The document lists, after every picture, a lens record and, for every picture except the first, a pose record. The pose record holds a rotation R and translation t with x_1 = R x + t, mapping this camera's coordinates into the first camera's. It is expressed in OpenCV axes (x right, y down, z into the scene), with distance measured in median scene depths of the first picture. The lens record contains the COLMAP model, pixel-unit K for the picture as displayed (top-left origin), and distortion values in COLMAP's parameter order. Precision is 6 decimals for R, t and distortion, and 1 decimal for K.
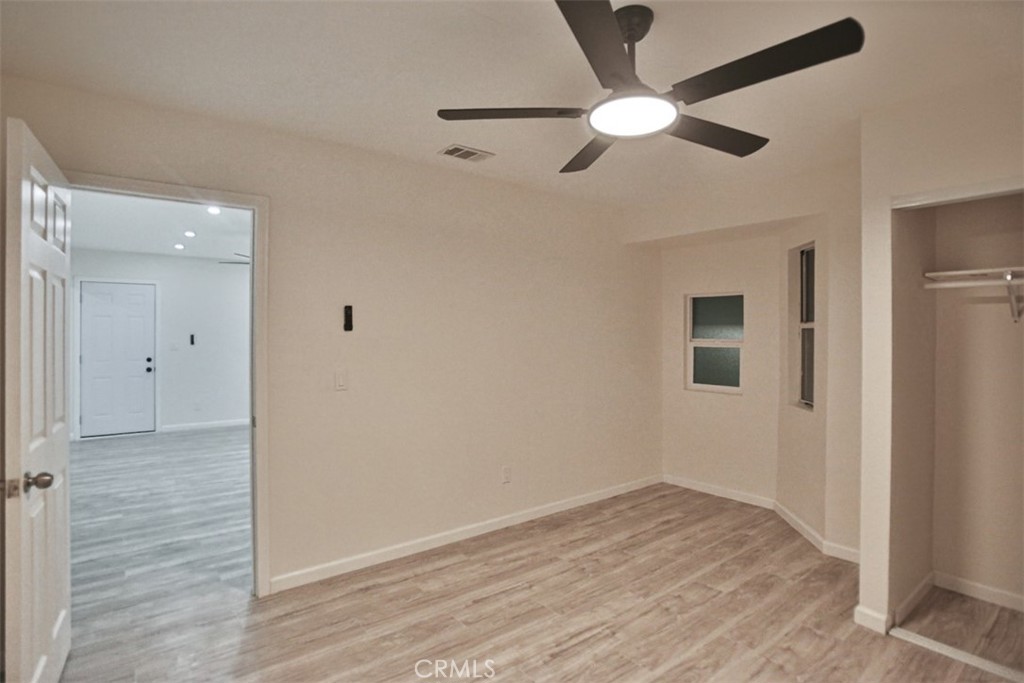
lens RADIAL K [[528.4, 0, 511.9], [0, 528.4, 340.1], [0, 0, 1]] dist [-0.000779, 0.002203]
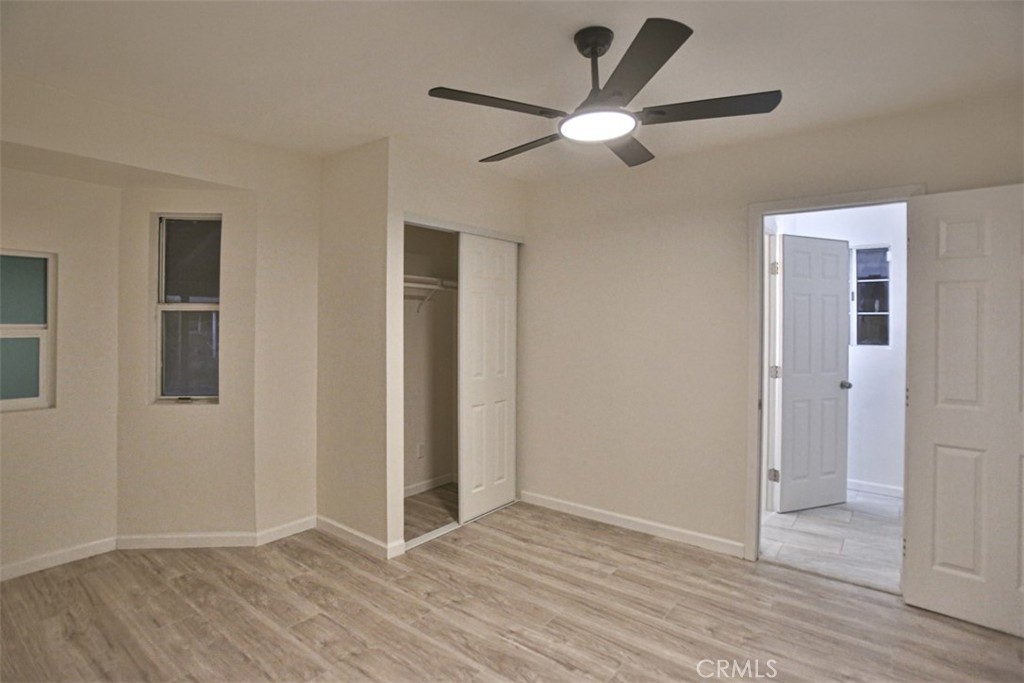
lens RADIAL K [[528.4, 0, 511.7], [0, 528.4, 334.1], [0, 0, 1]] dist [-0.000779, 0.002203]
pose [[-0.204948, -0.027290, 0.978392, -0.449180], [0.002124, 0.999596, 0.028326, -0.009266], [-0.978771, 0.007884, -0.204807, 0.761075]]
